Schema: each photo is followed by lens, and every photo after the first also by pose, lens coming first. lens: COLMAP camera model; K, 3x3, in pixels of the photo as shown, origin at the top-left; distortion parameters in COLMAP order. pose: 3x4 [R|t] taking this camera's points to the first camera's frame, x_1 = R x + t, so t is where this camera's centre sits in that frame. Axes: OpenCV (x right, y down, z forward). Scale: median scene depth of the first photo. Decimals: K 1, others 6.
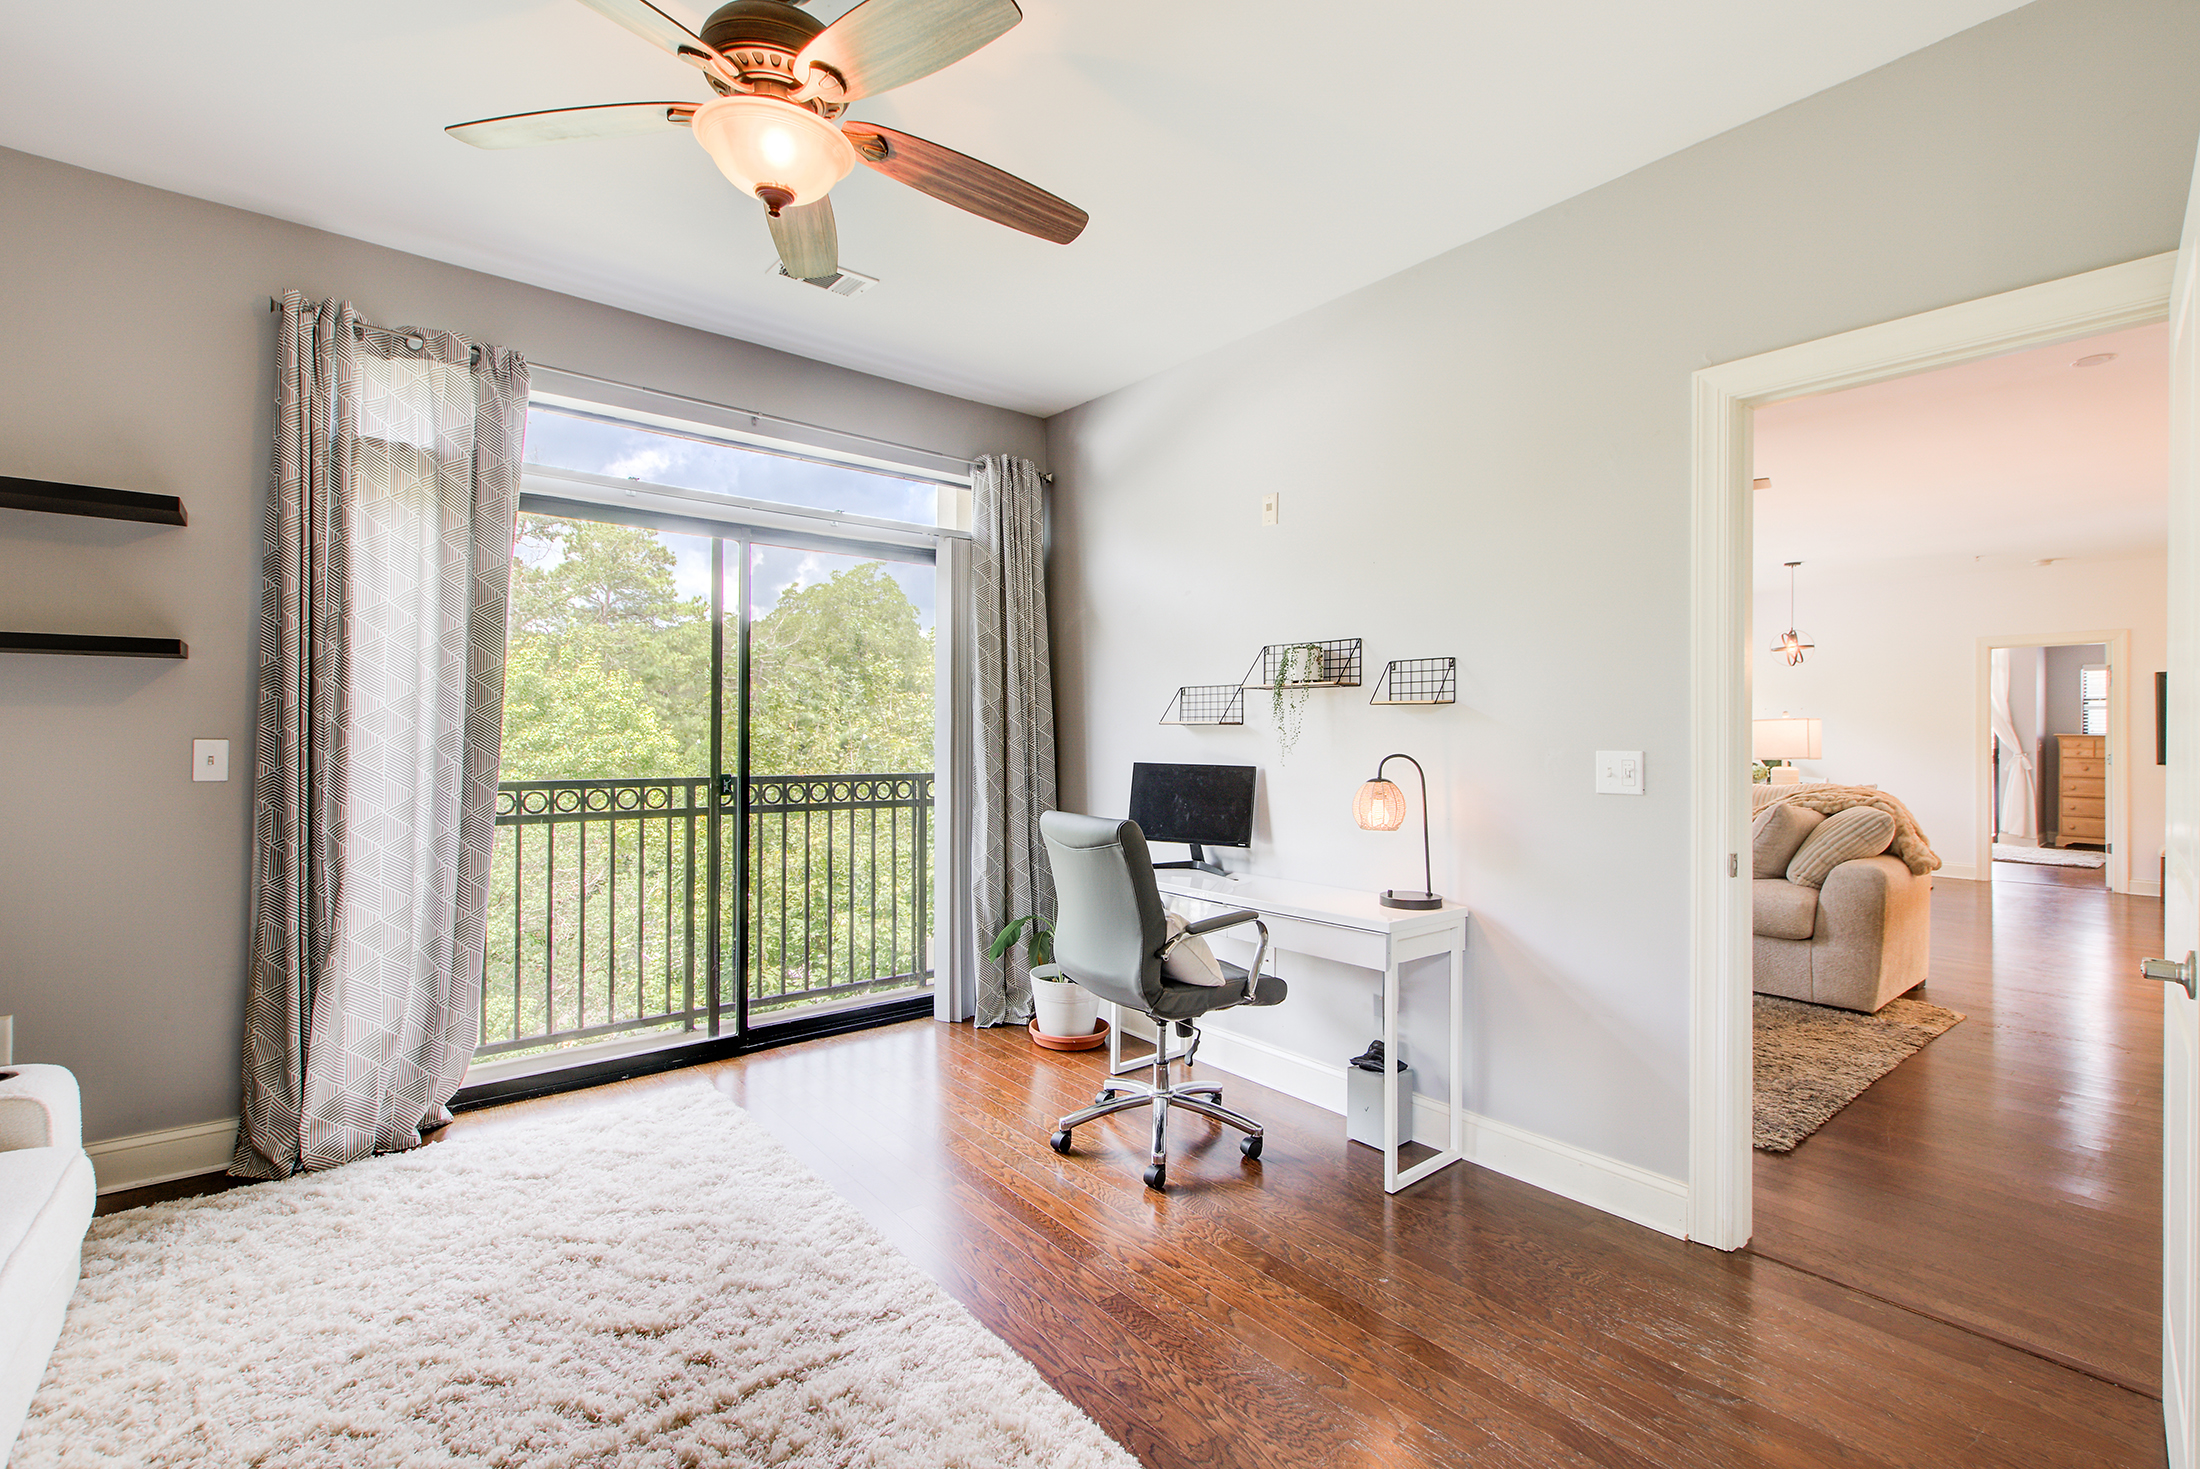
lens RADIAL K [[962.7, 0, 1121.8], [0, 962.7, 737.5], [0, 0, 1]] dist [0.000909, -0.000341]
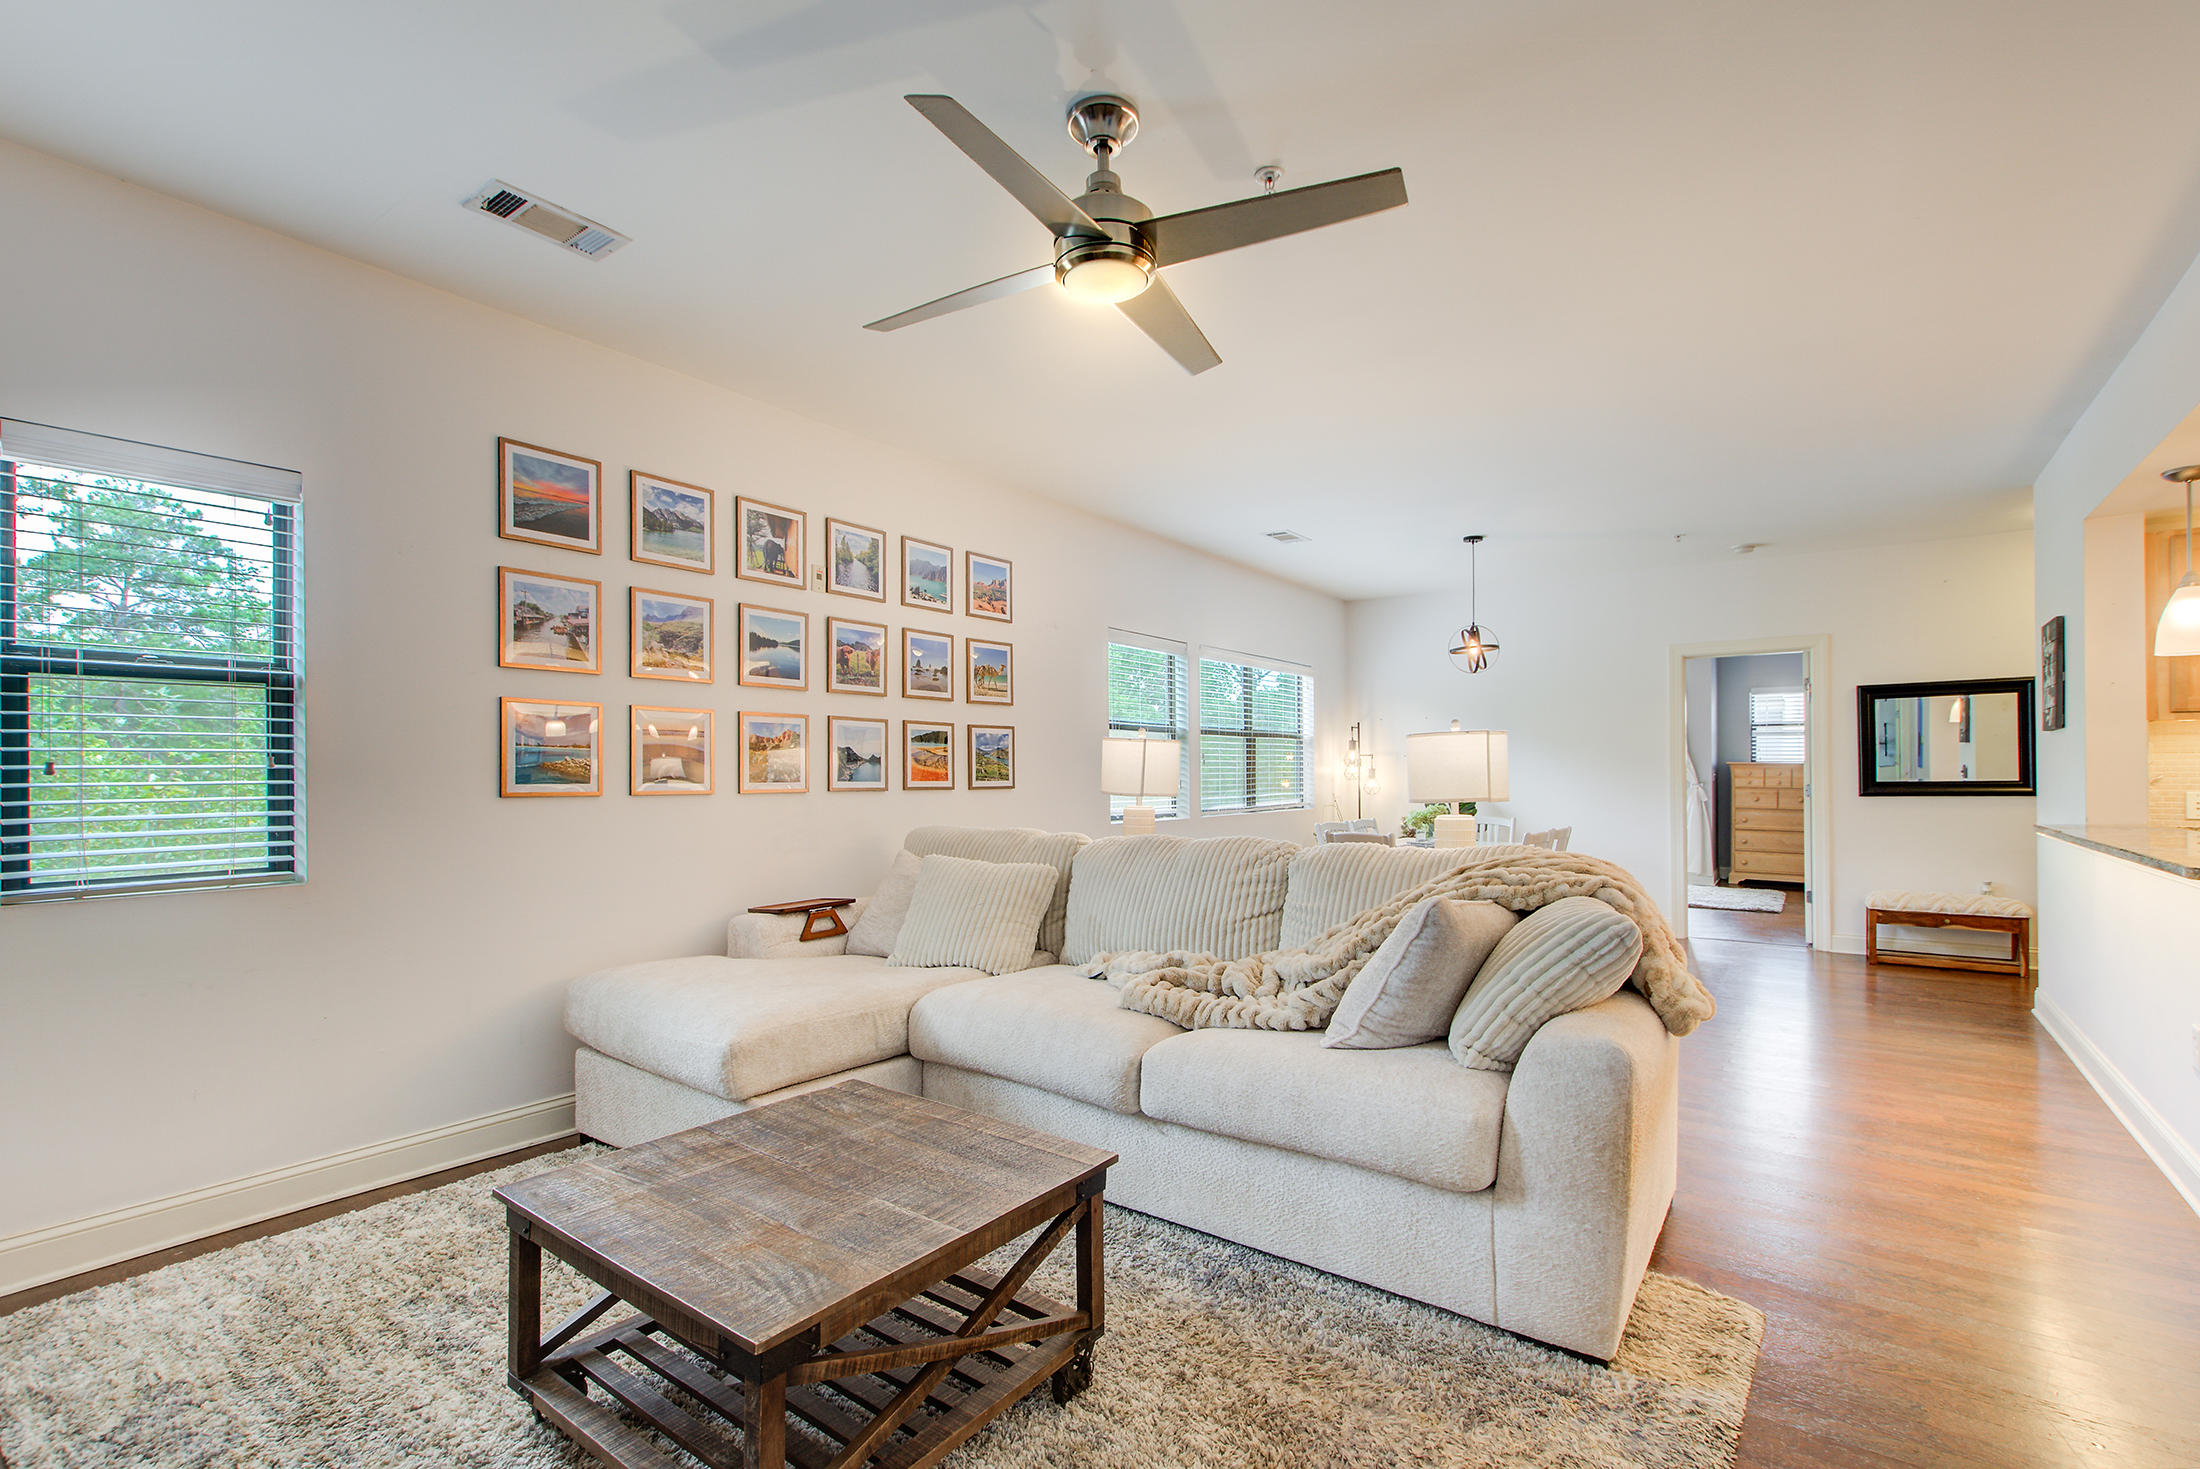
lens RADIAL K [[976.4, 0, 1140.1], [0, 976.4, 763.1], [0, 0, 1]] dist [-0.003169, -0.003777]
pose [[0.964783, -0.005717, 0.262985, 0.395789], [0.008898, 0.999901, -0.010903, 0.005179], [-0.262897, 0.012859, 0.964738, 0.542720]]
